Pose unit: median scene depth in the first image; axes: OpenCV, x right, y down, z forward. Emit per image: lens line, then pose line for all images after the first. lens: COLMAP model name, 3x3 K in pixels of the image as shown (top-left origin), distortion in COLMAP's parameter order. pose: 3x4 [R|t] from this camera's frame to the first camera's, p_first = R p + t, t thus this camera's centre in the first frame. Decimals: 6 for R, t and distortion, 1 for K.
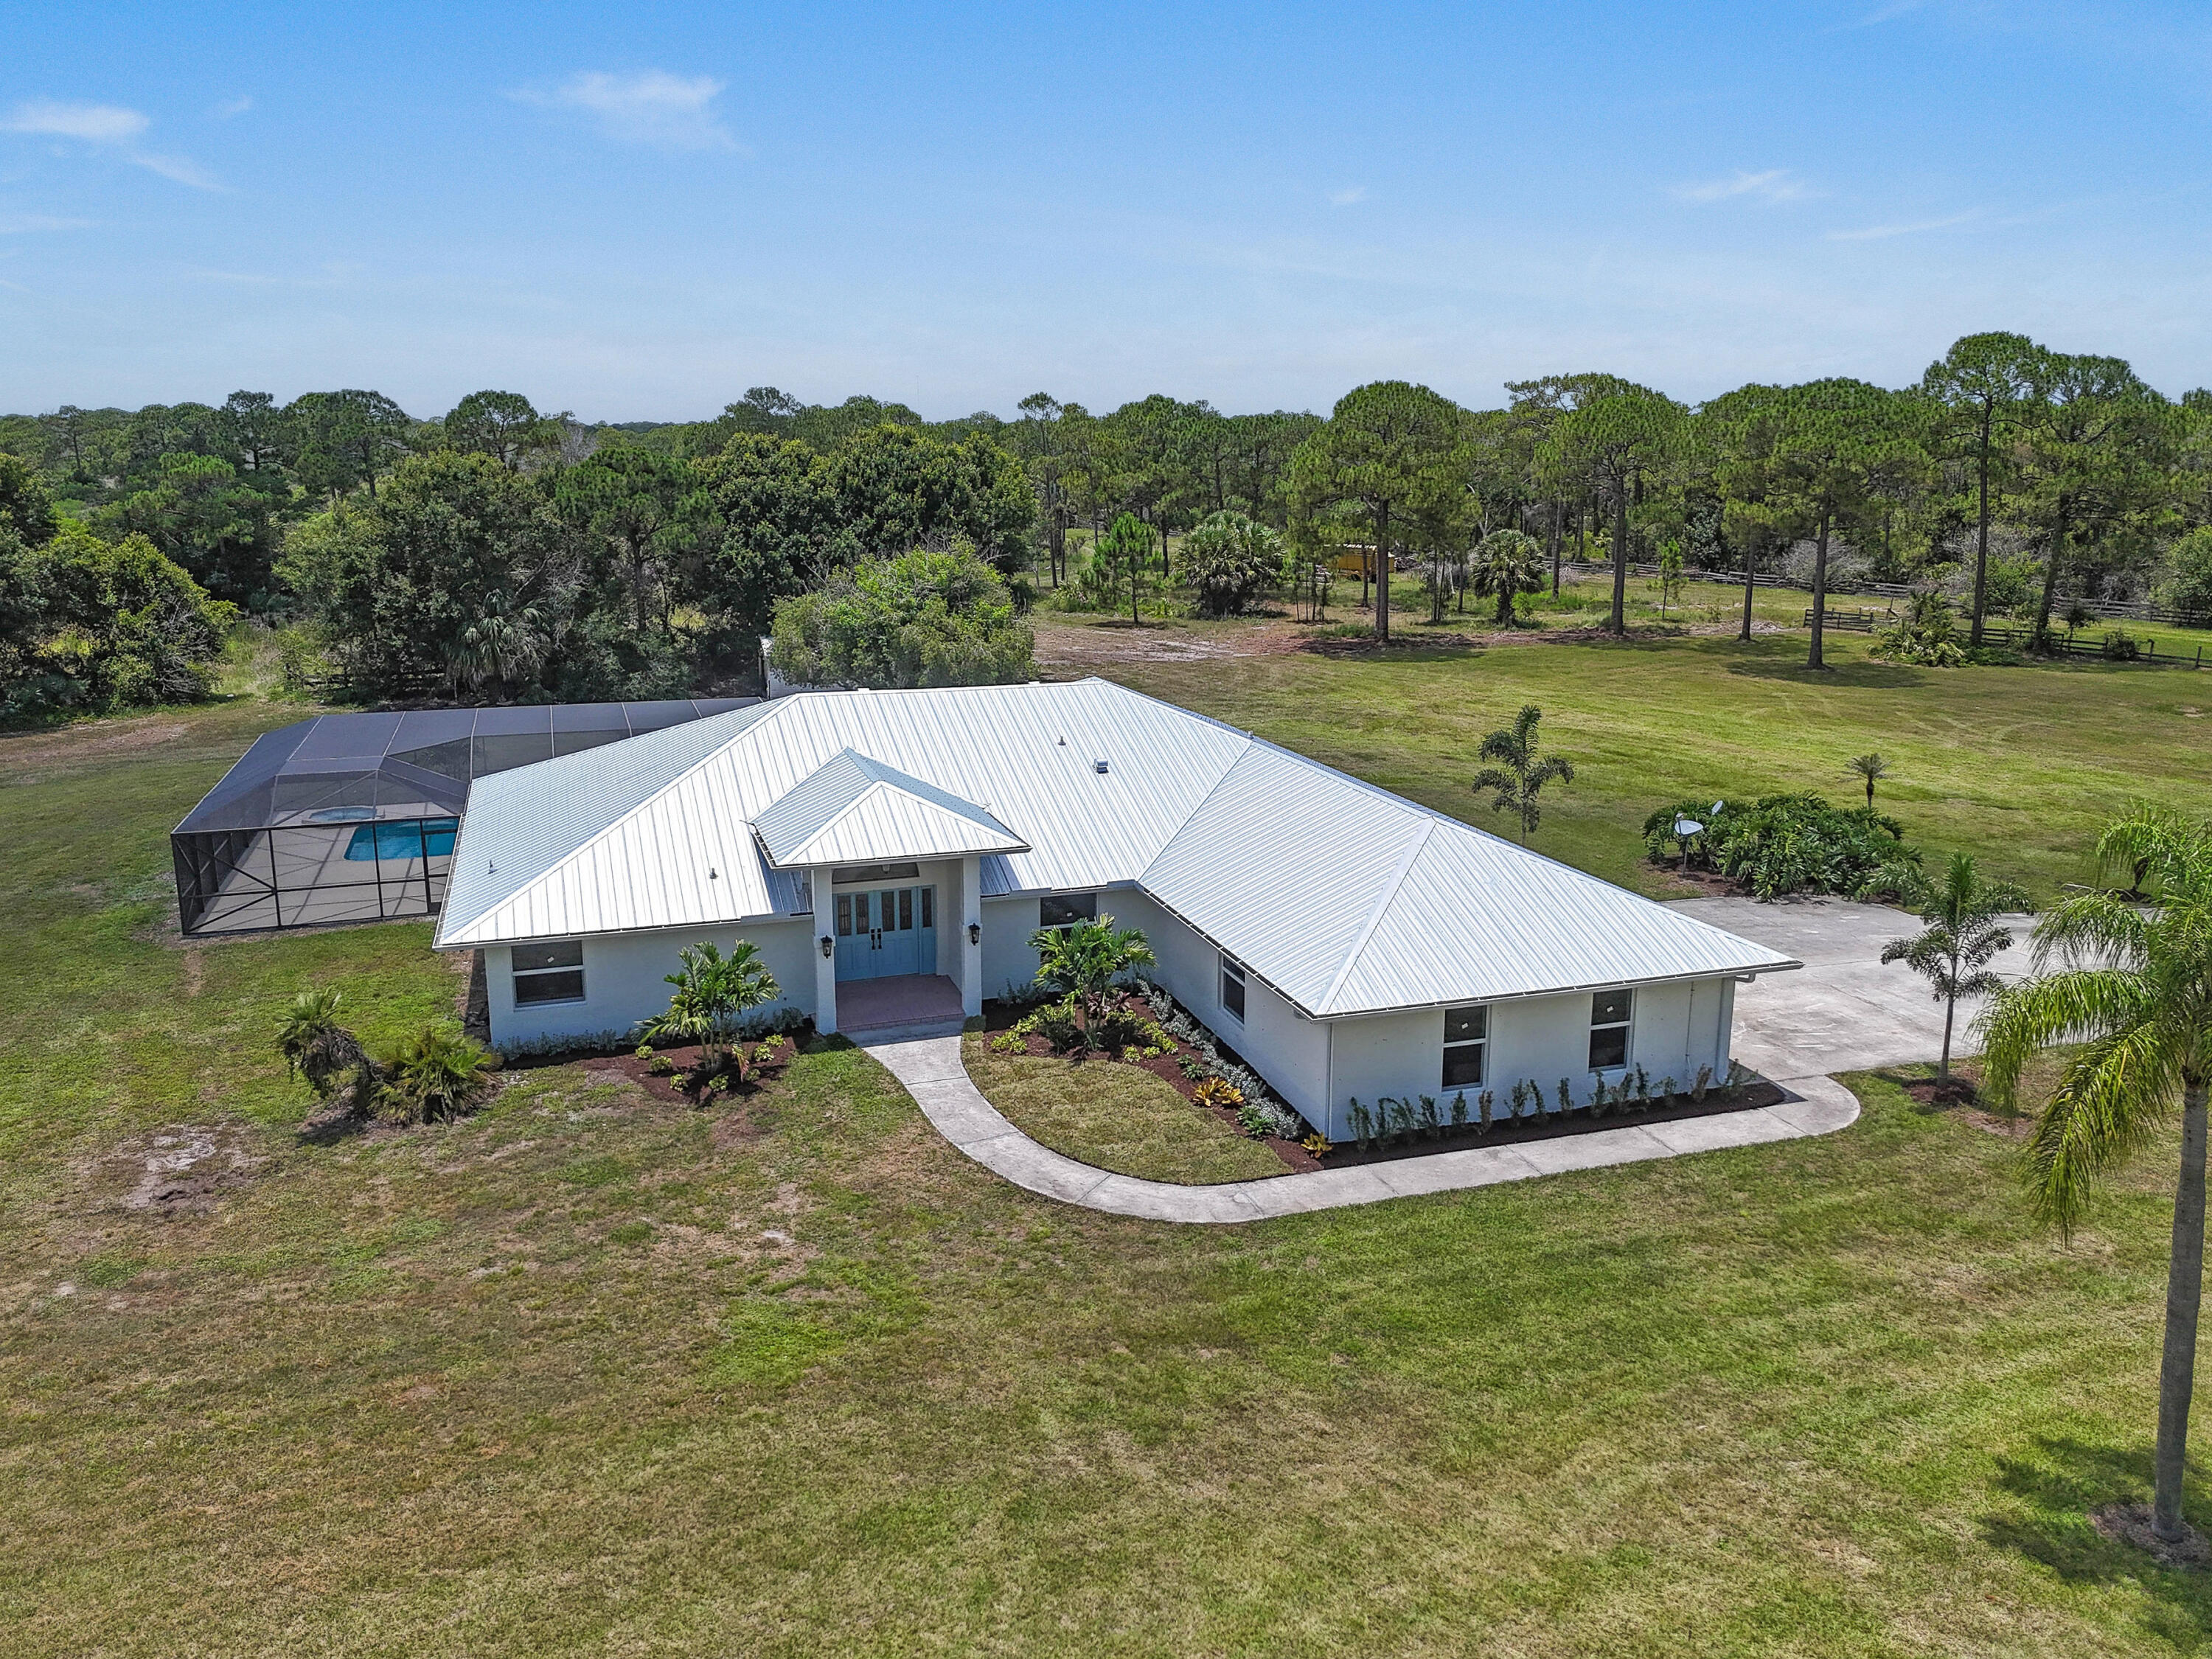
lens RADIAL K [[1625.6, 0, 1109.8], [0, 1625.6, 832.2], [0, 0, 1]] dist [0.086880, -0.086129]
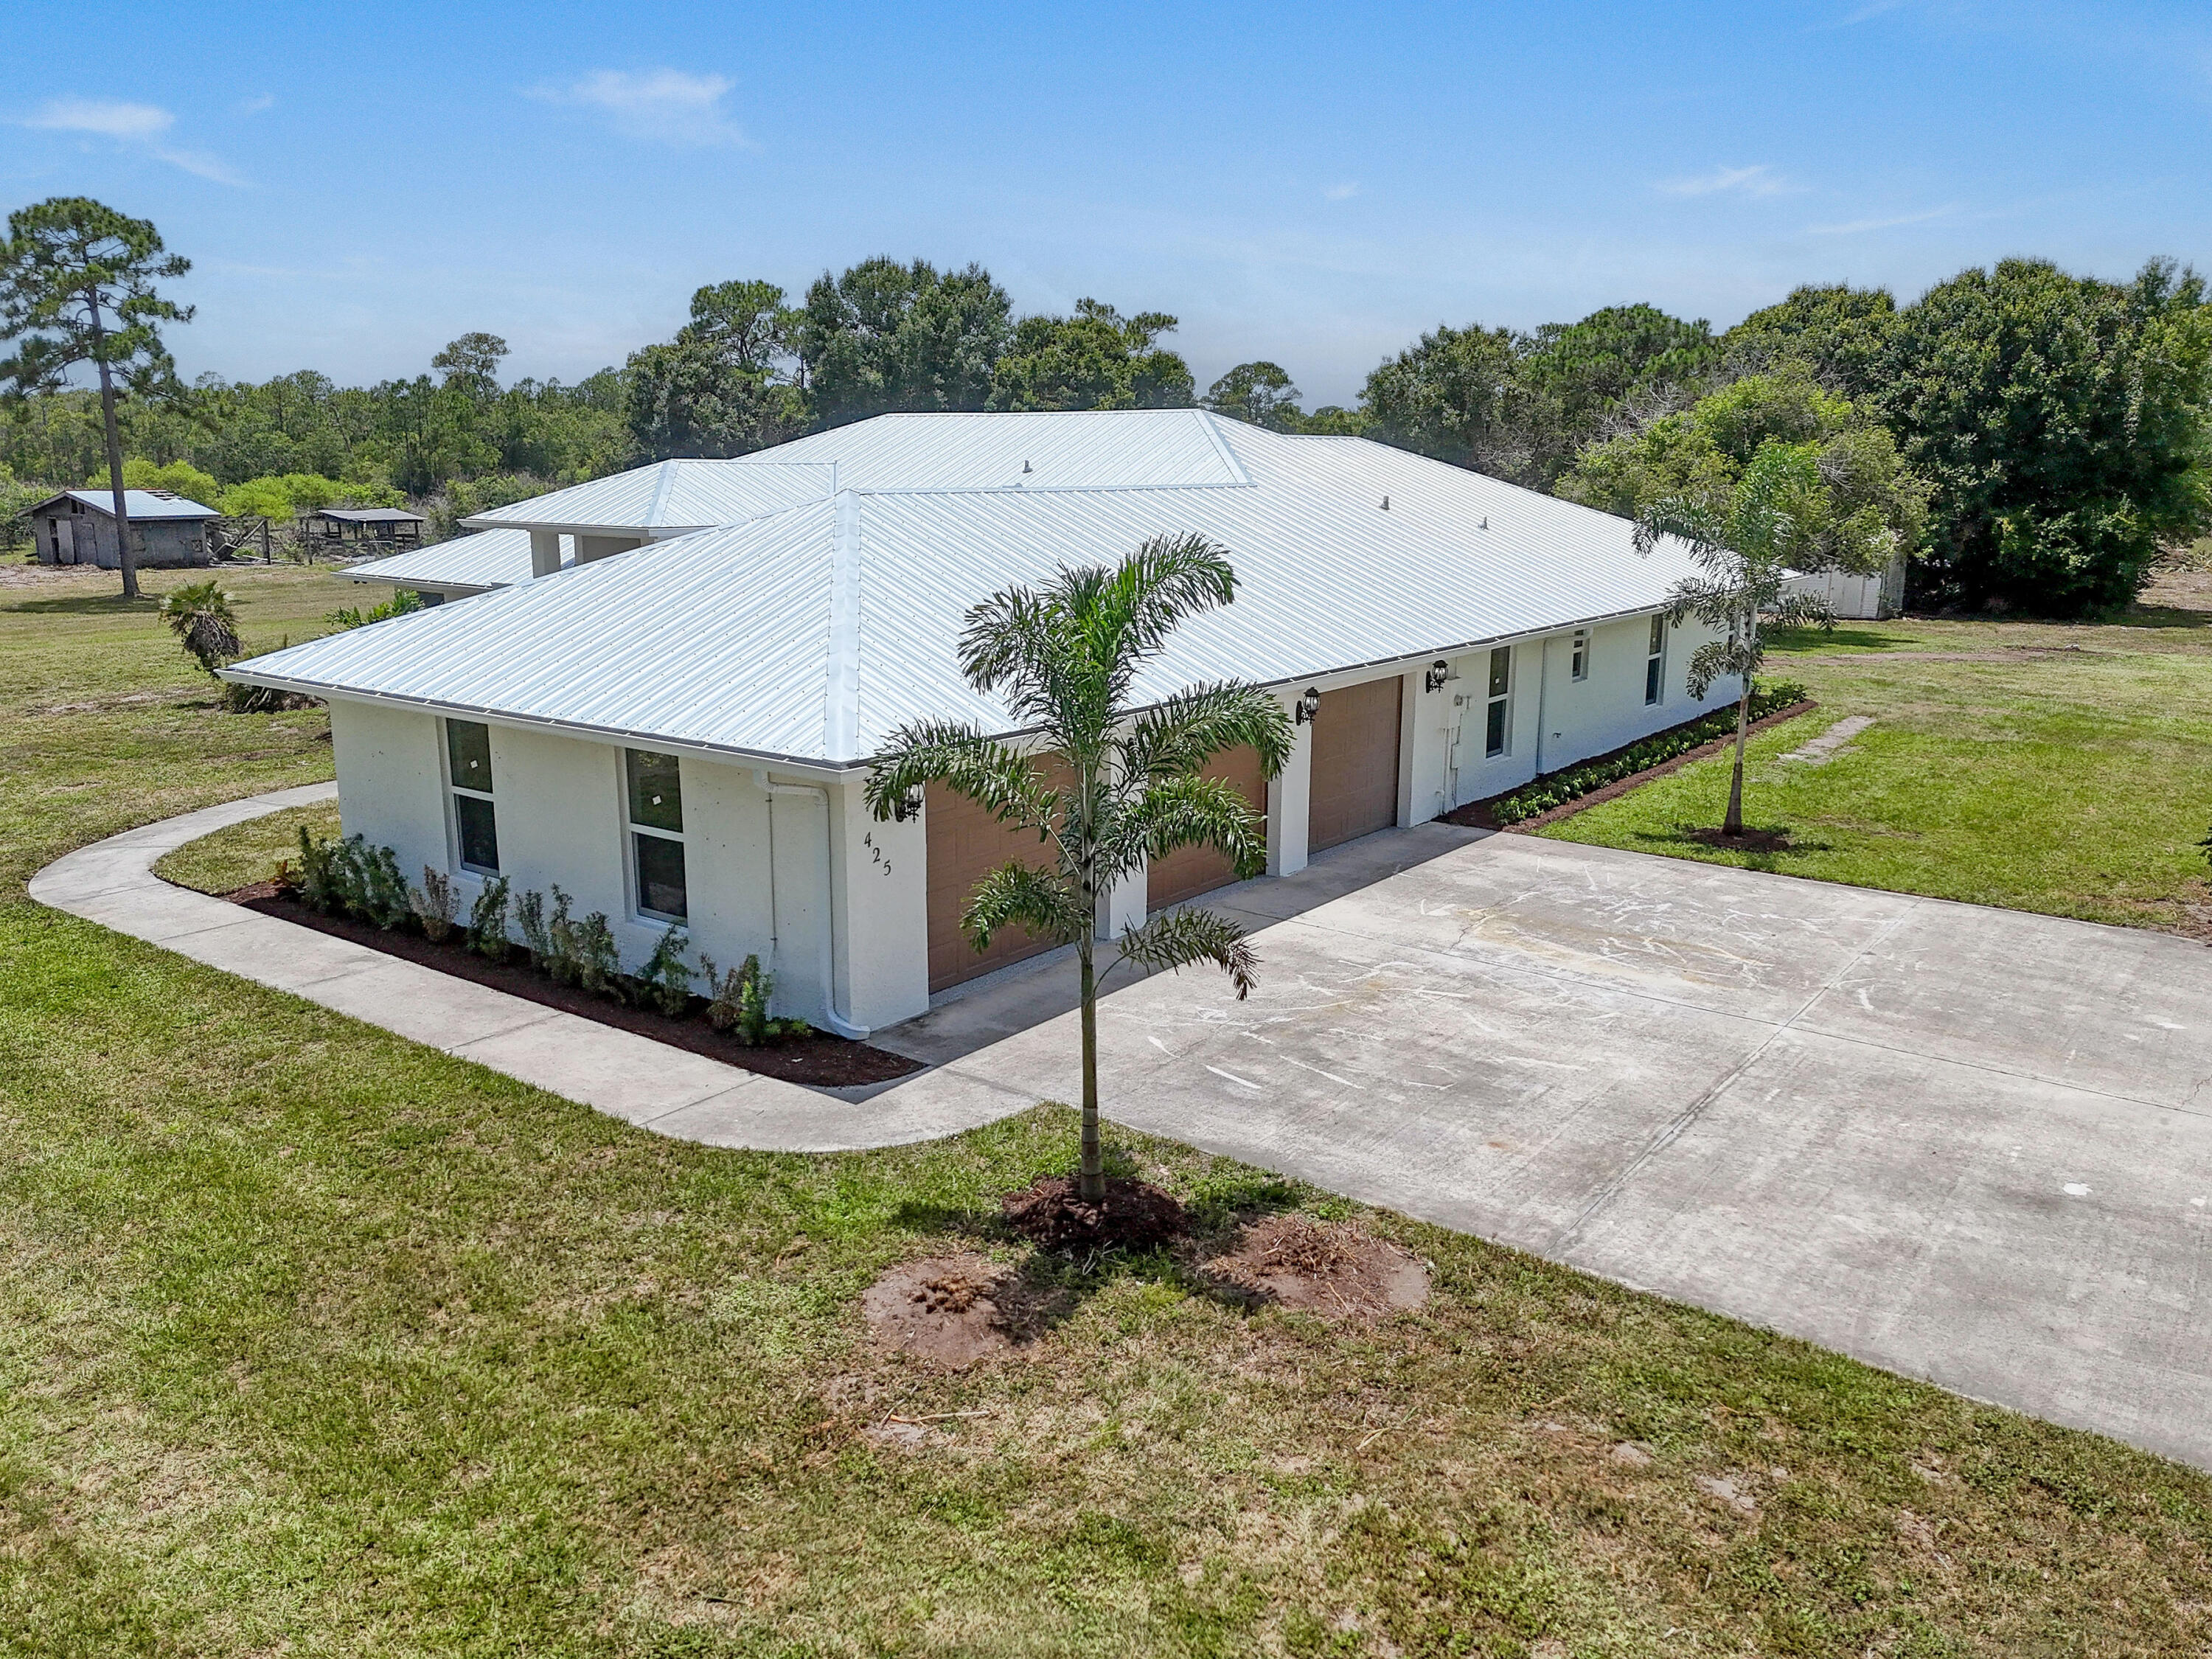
lens RADIAL K [[1628.1, 0, 1106.0], [0, 1628.1, 829.5], [0, 0, 1]] dist [0.057402, -0.038127]
pose [[0.556418, 0.176719, -0.811892, 0.697062], [-0.192436, 0.977962, 0.080983, 0.041210], [0.808311, 0.111177, 0.578163, 0.703963]]
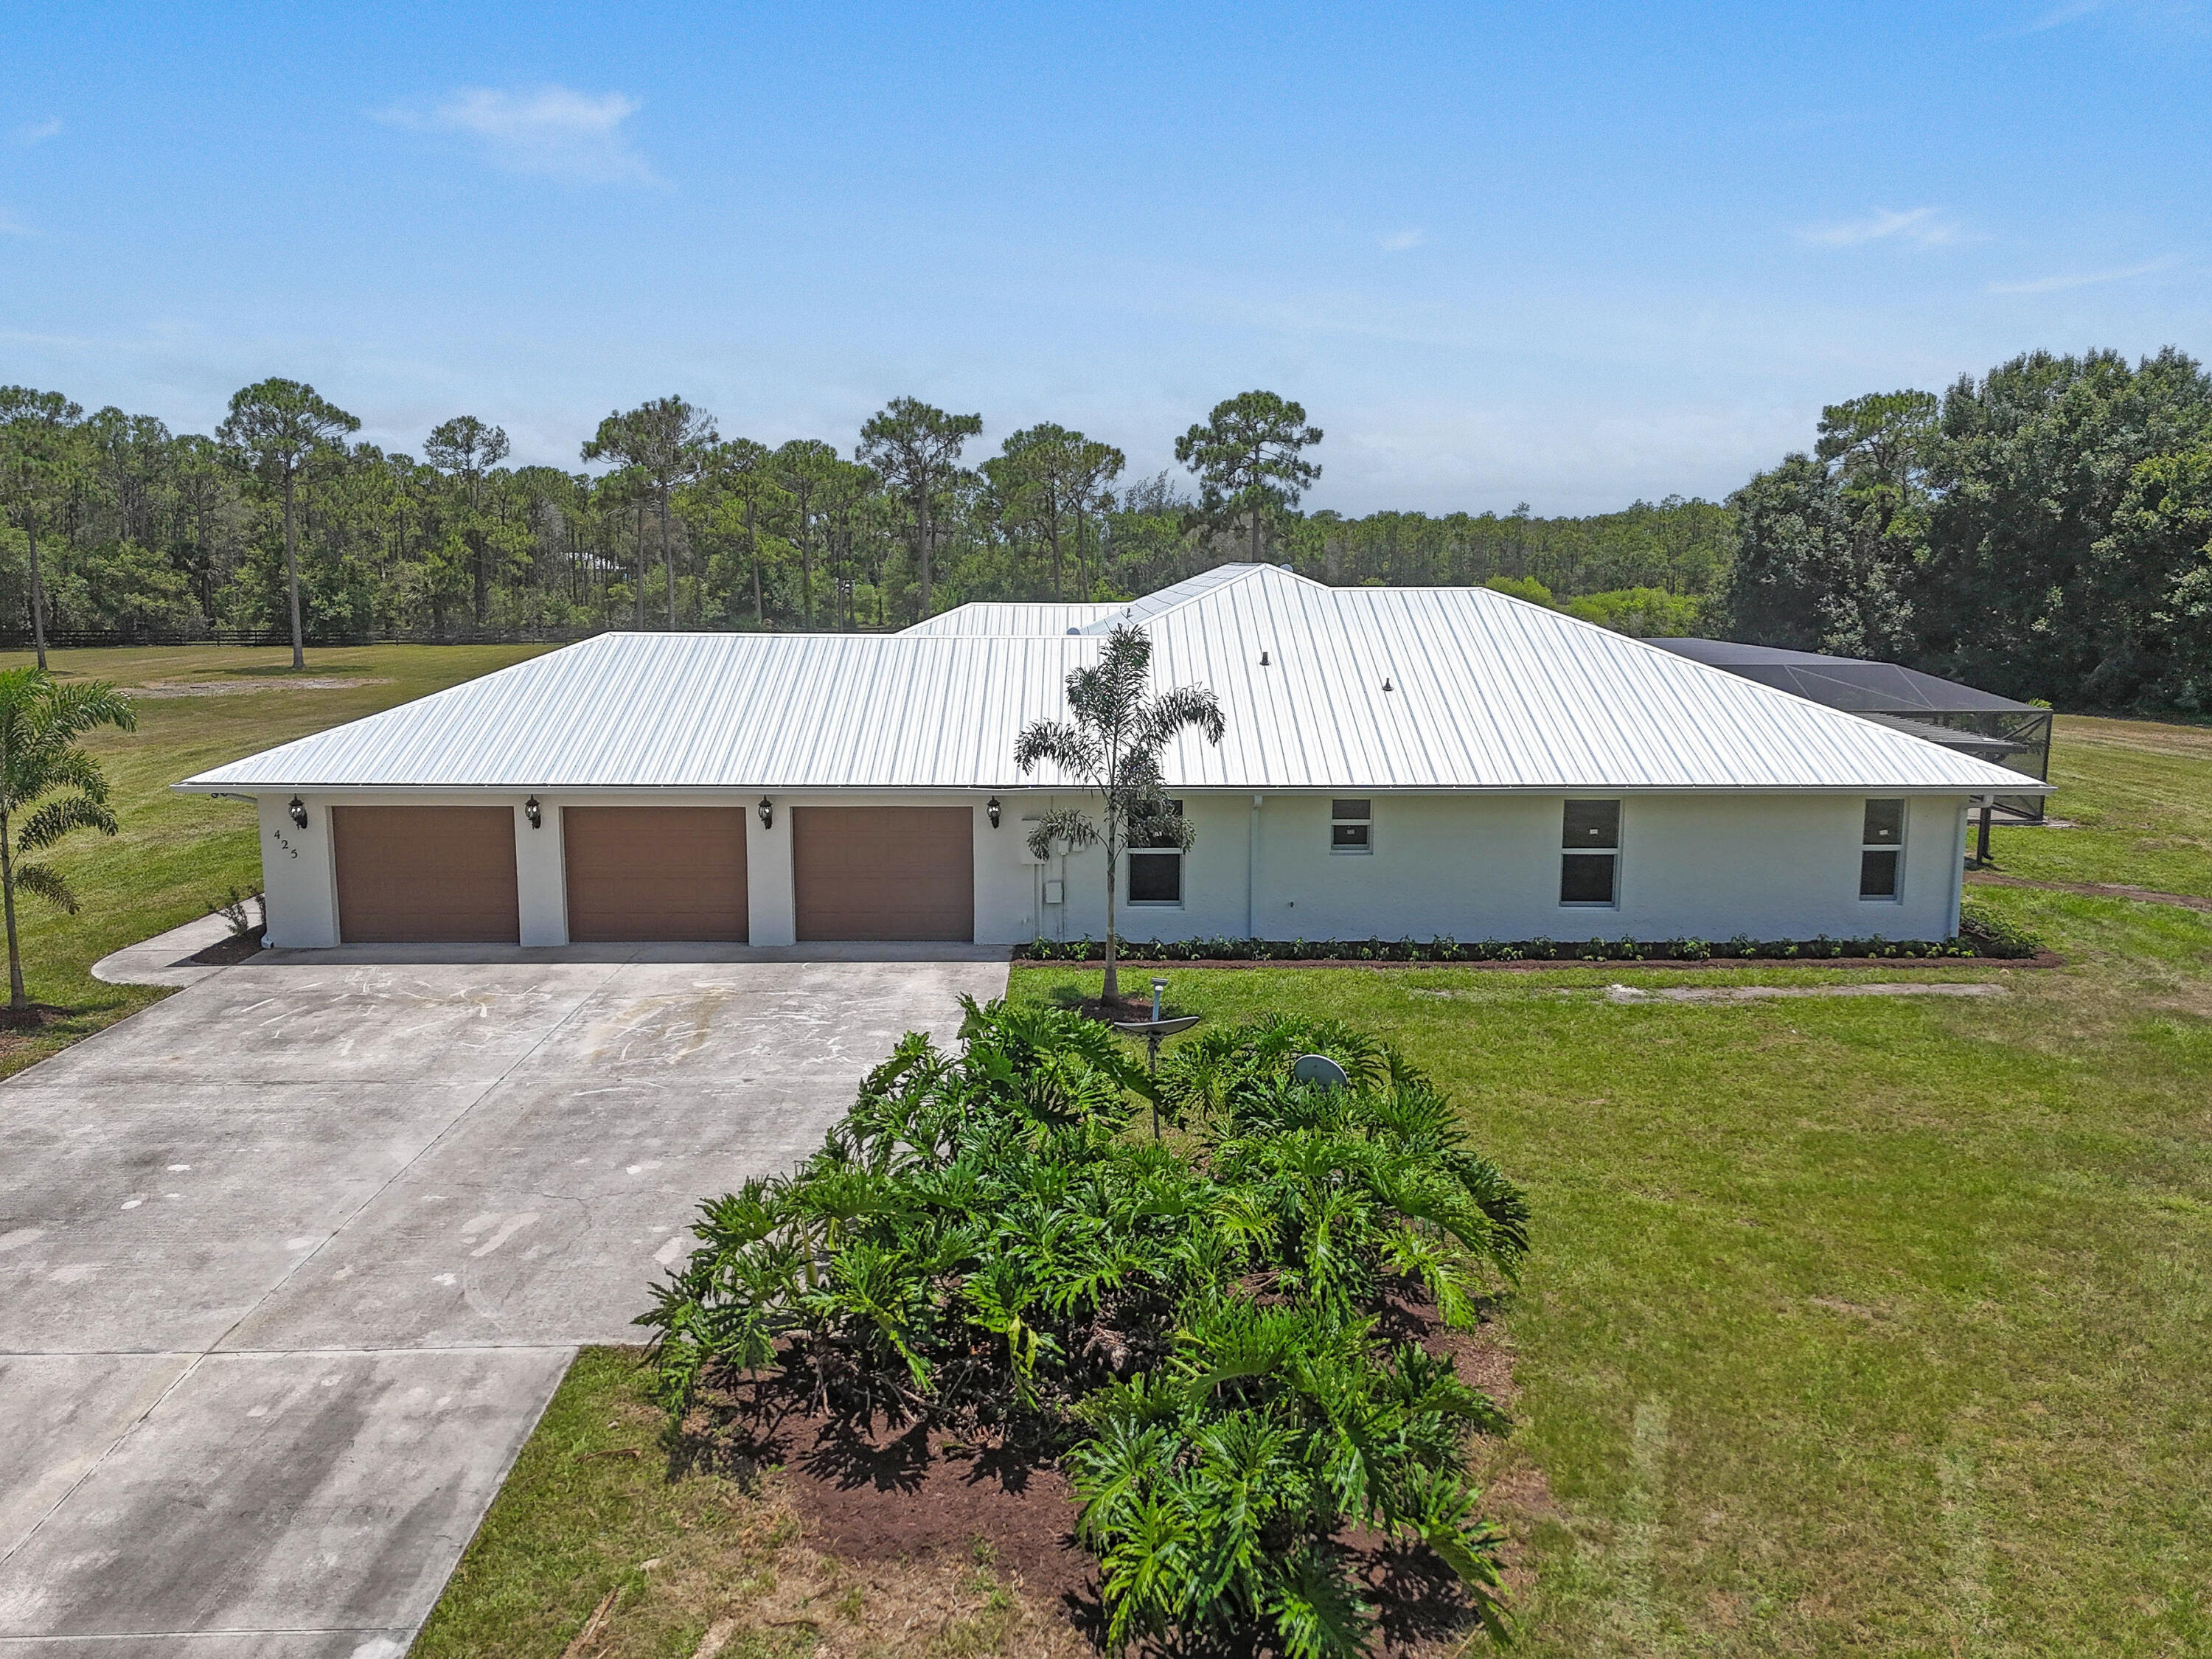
lens RADIAL K [[1625.6, 0, 1109.8], [0, 1625.6, 832.2], [0, 0, 1]] dist [0.086880, -0.086129]
pose [[-0.310570, 0.147672, -0.939010, 0.894859], [-0.227610, 0.947567, 0.224298, -0.156352], [0.922898, 0.283388, -0.260674, 1.413449]]
